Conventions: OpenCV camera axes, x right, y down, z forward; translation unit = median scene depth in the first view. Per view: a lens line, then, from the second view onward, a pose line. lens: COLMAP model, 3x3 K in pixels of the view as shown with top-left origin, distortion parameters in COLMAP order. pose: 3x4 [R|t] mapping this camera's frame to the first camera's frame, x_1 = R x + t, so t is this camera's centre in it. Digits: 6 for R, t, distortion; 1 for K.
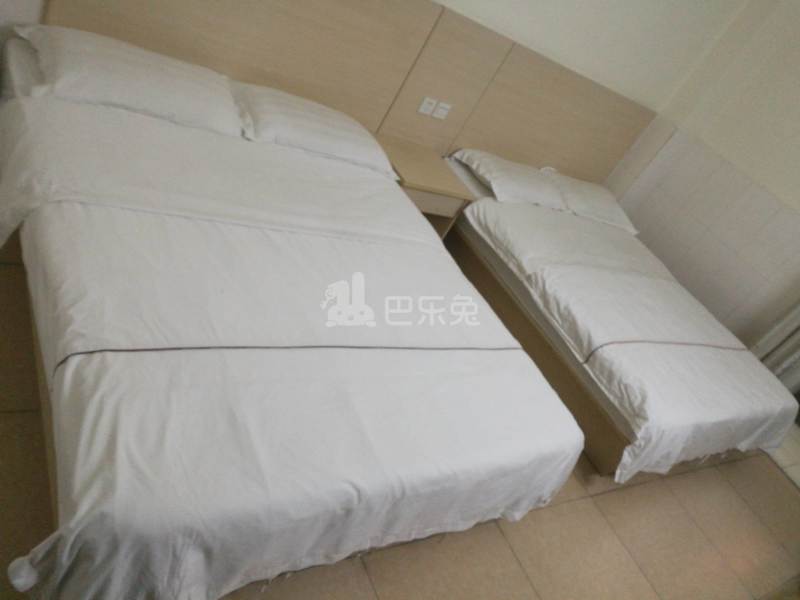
lens RADIAL K [[619.4, 0, 400.0], [0, 619.4, 300.0], [0, 0, 1]] dist [0.002620, -0.002216]
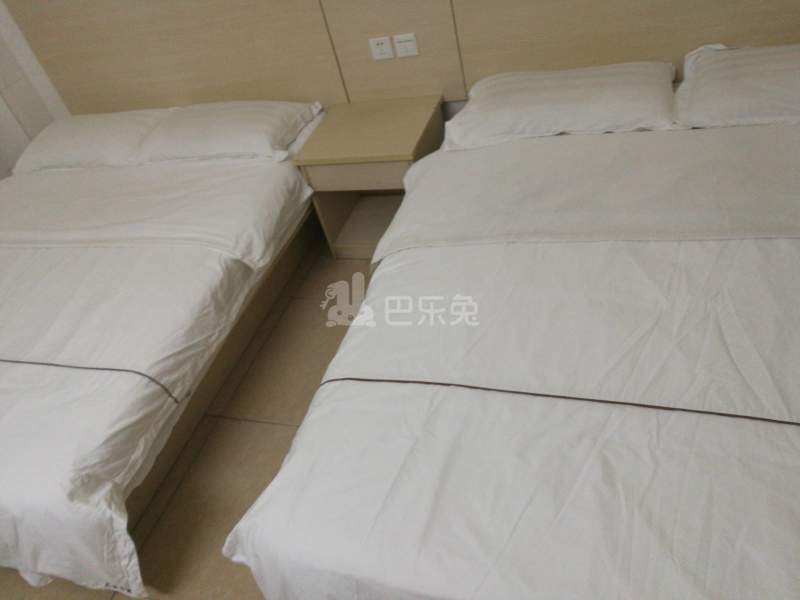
lens RADIAL K [[635.6, 0, 400.0], [0, 635.6, 300.0], [0, 0, 1]] dist [-0.013085, 0.004072]
pose [[0.480762, -0.028065, -0.876402, 0.871558], [0.008300, 0.999589, -0.027456, 0.016280], [0.876812, 0.005926, 0.480797, 0.789116]]
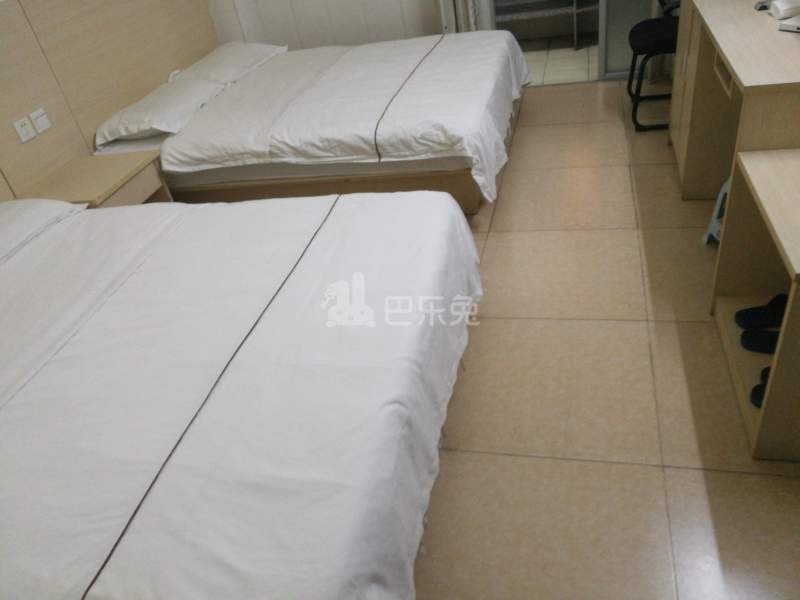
lens RADIAL K [[626.8, 0, 400.0], [0, 626.8, 300.0], [0, 0, 1]] dist [-0.004543, 0.008979]
pose [[0.511203, -0.836997, 0.195212, -0.063550], [0.798357, 0.546560, 0.252781, -0.000443], [-0.318272, 0.026627, 0.947625, 0.068265]]
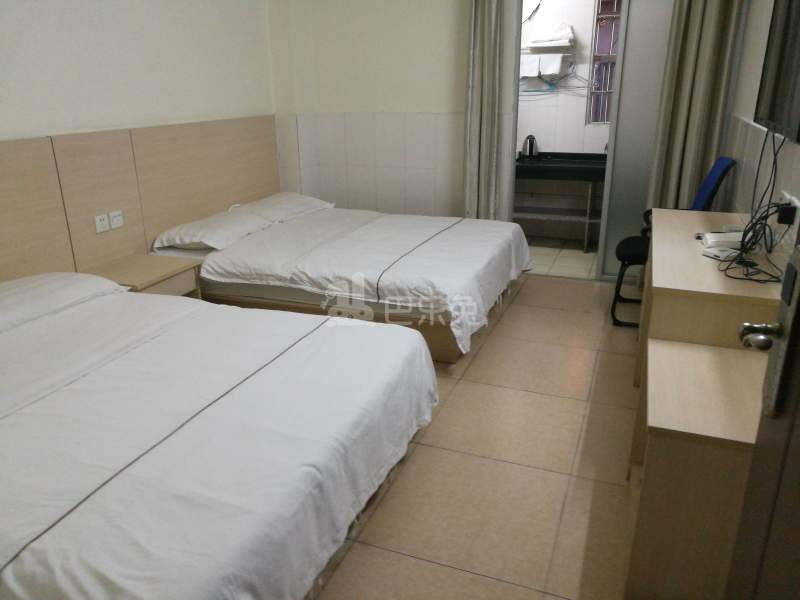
lens RADIAL K [[625.4, 0, 400.0], [0, 625.4, 300.0], [0, 0, 1]] dist [0.004605, 0.012063]
pose [[0.672645, -0.643729, 0.364913, -0.098325], [0.677071, 0.734386, 0.047457, 0.074860], [-0.298537, 0.215151, 0.929831, -0.087503]]
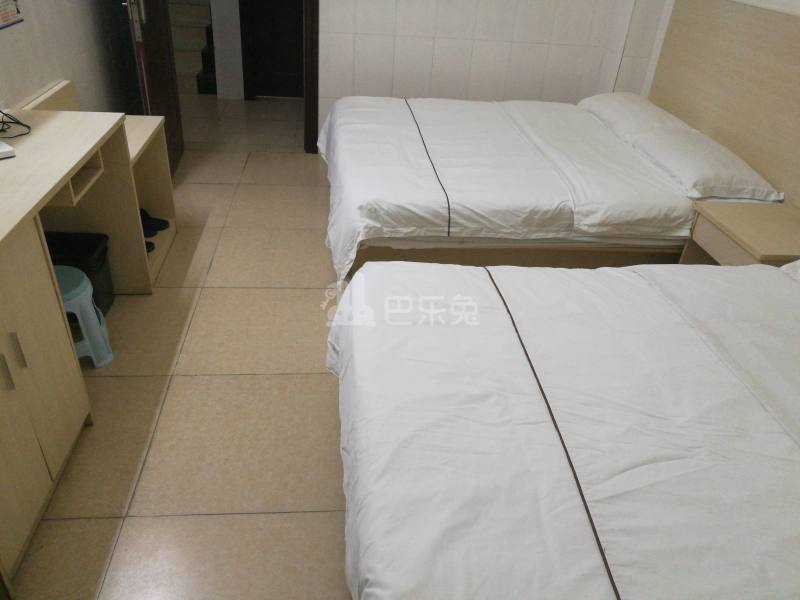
lens RADIAL K [[619.4, 0, 400.0], [0, 619.4, 300.0], [0, 0, 1]] dist [0.002620, -0.002216]
pose [[-0.319073, 0.004005, -0.947722, 1.082622], [-0.735979, 0.628978, 0.250442, -0.014209], [0.597099, 0.777413, -0.197743, 1.125252]]
